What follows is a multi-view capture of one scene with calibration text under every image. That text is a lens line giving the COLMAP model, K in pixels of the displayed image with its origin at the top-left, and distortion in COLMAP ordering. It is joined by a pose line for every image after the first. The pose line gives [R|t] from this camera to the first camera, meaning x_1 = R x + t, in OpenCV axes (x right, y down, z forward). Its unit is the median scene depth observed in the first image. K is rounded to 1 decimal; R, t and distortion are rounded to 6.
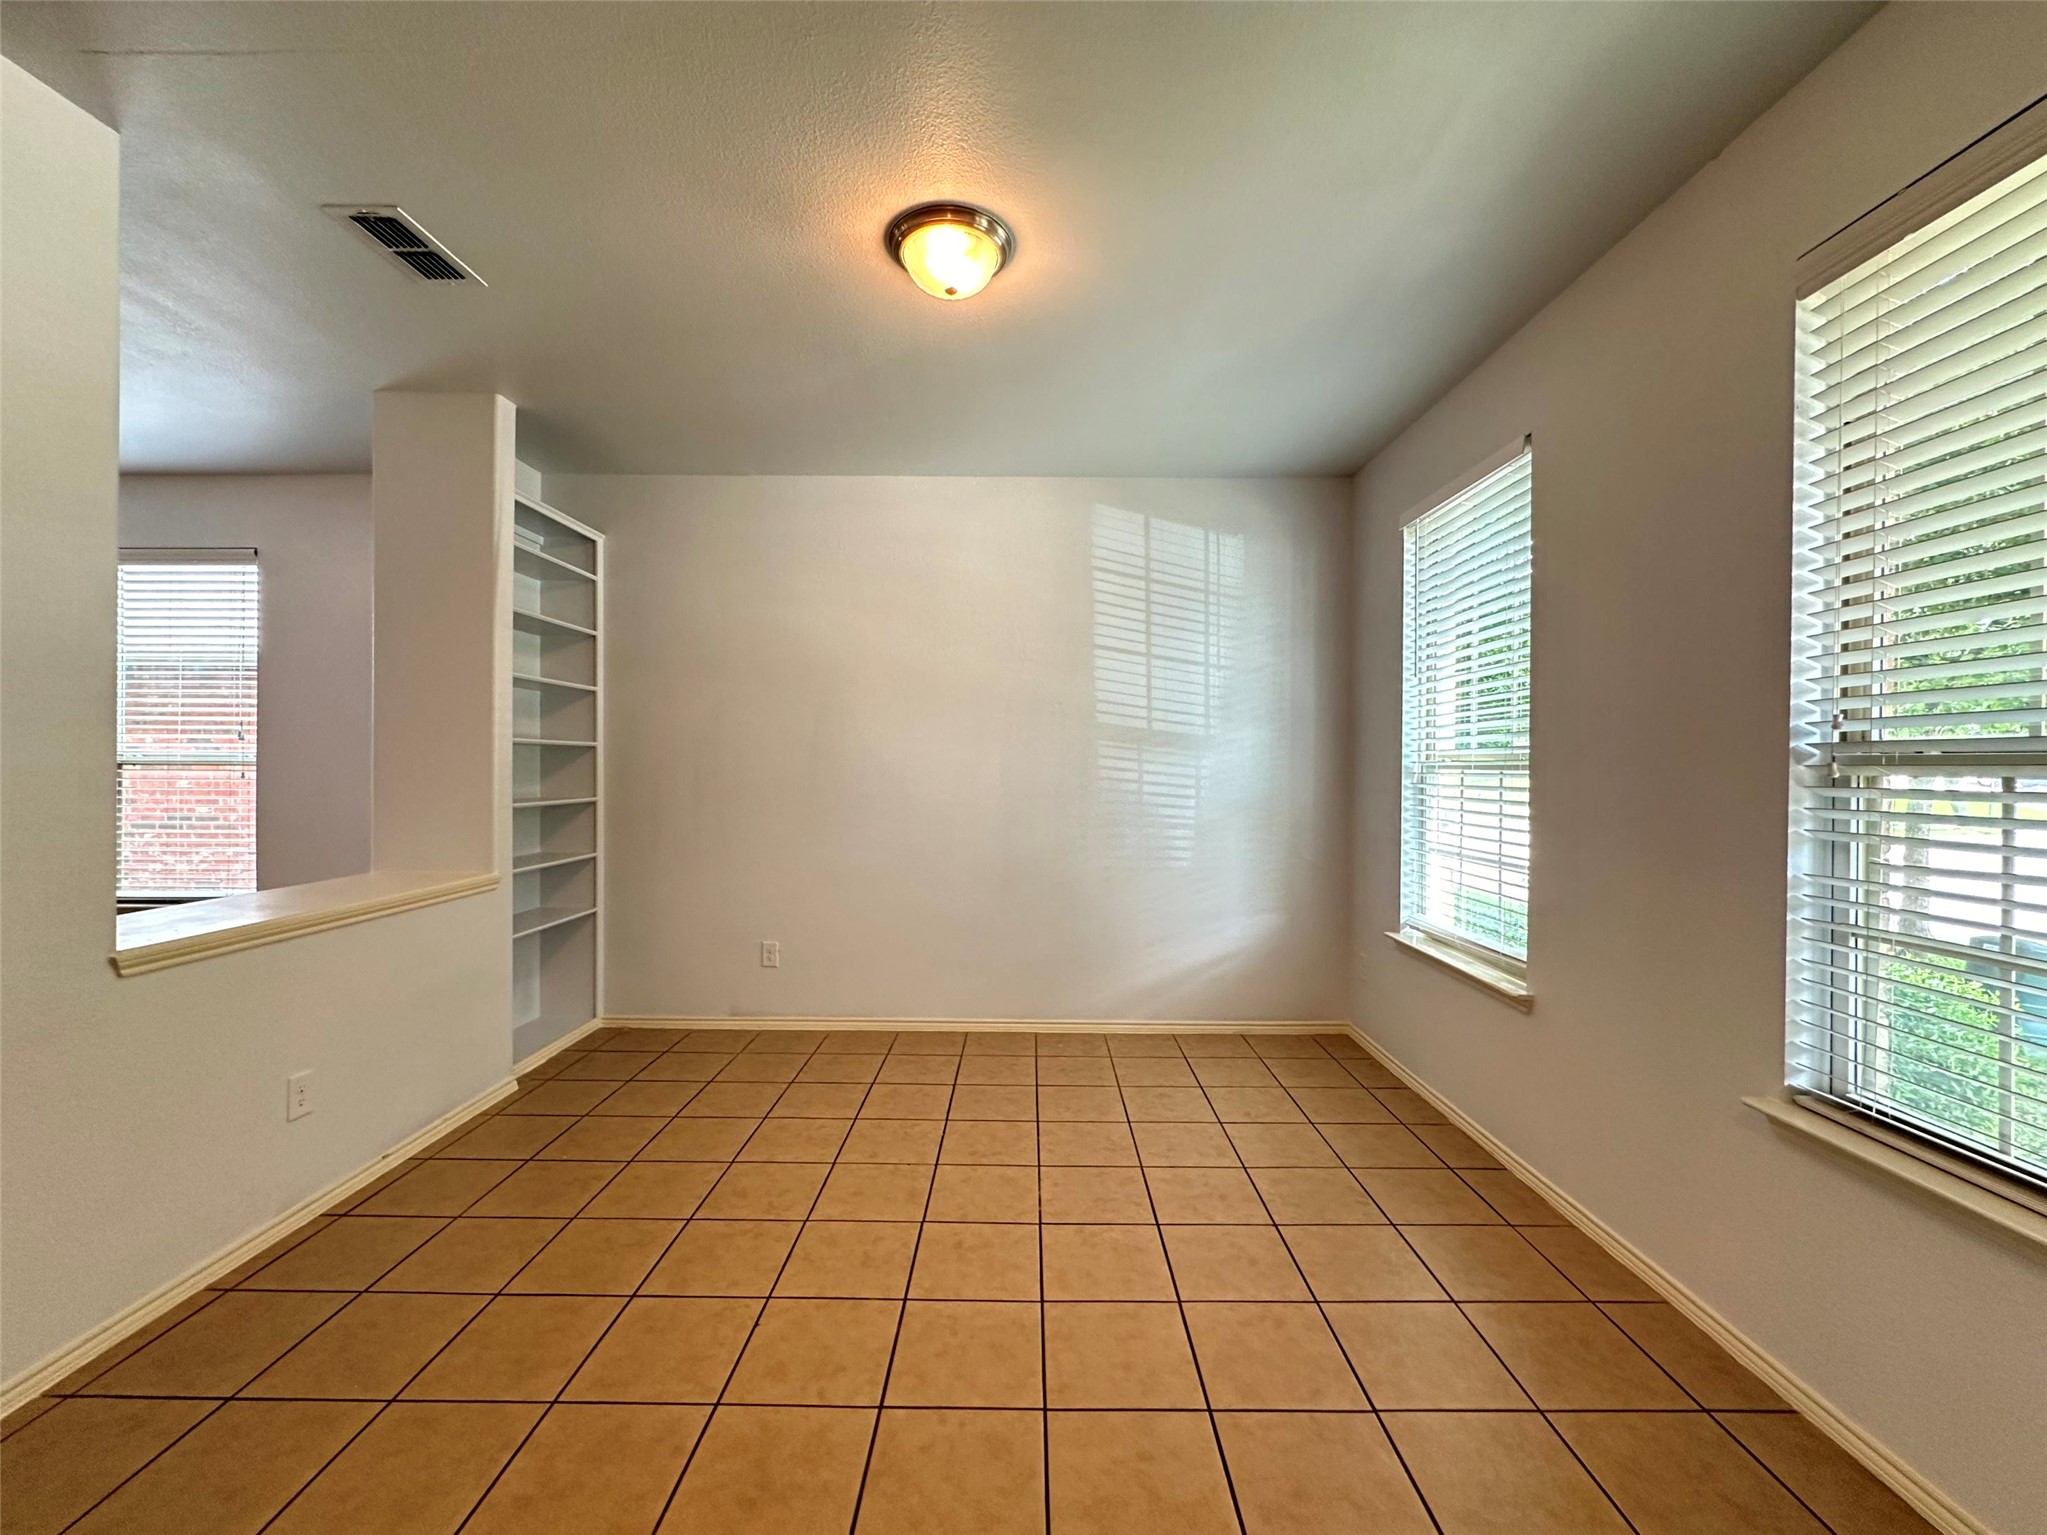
lens RADIAL K [[815.2, 0, 1019.0], [0, 815.2, 763.1], [0, 0, 1]] dist [-0.004133, 0.000657]
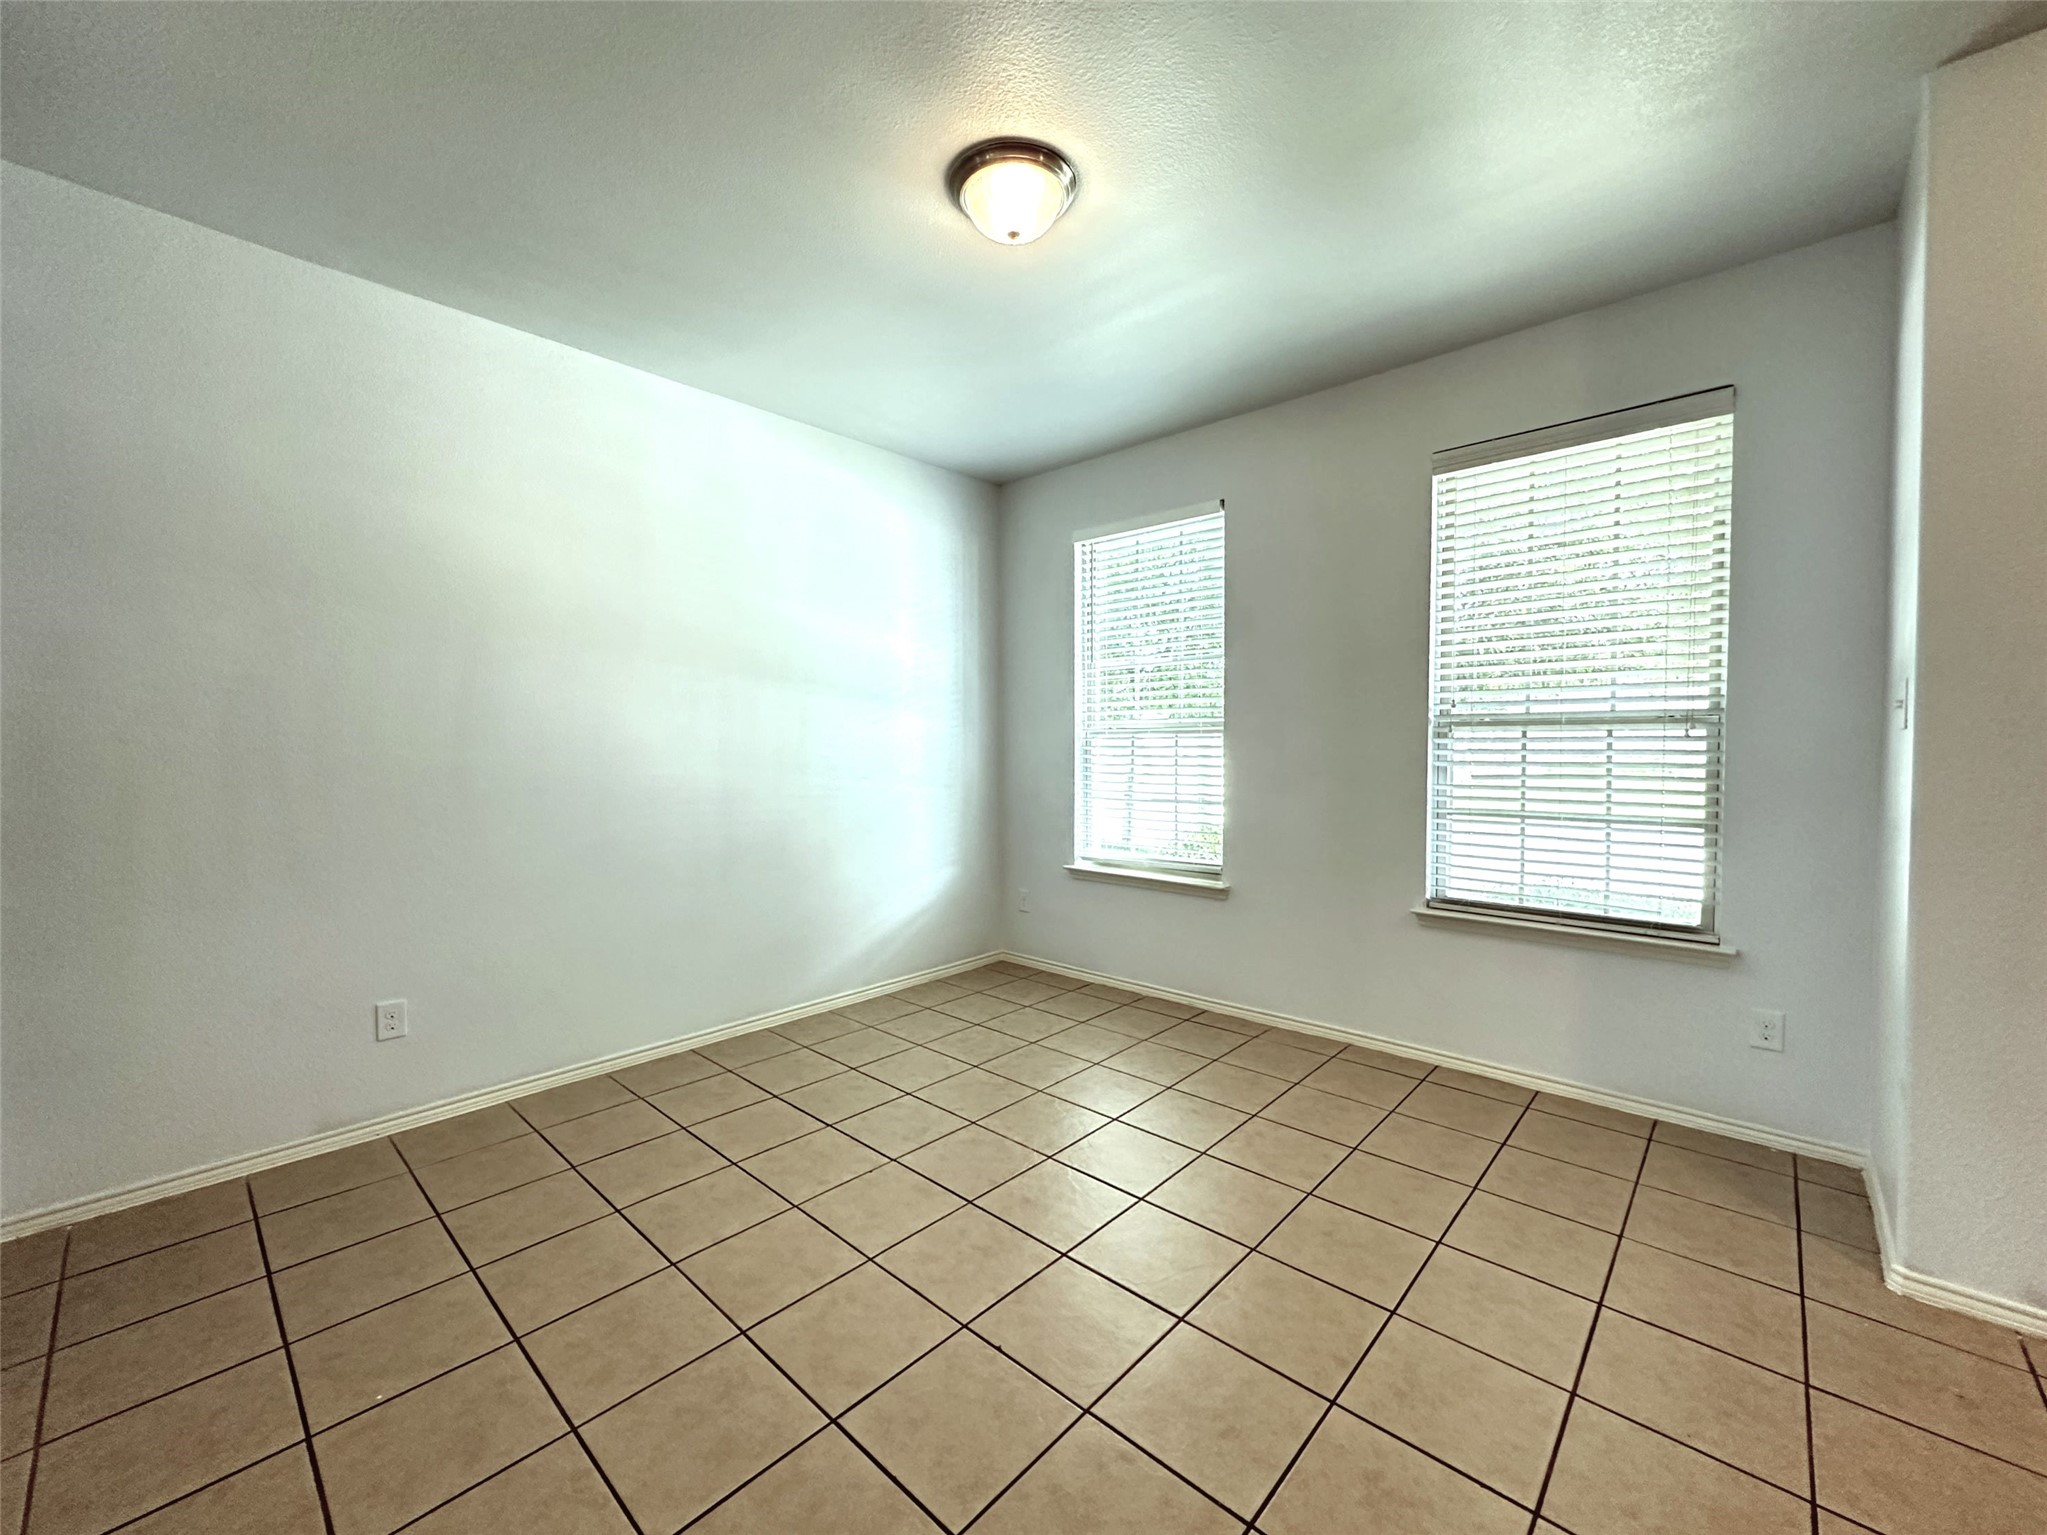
lens RADIAL K [[815.2, 0, 1033.7], [0, 815.2, 760.5], [0, 0, 1]] dist [-0.004133, 0.000657]
pose [[0.667715, -0.023852, 0.744035, -0.546921], [0.005294, 0.999613, 0.027295, 0.013226], [-0.744398, -0.014287, 0.667583, 0.223070]]
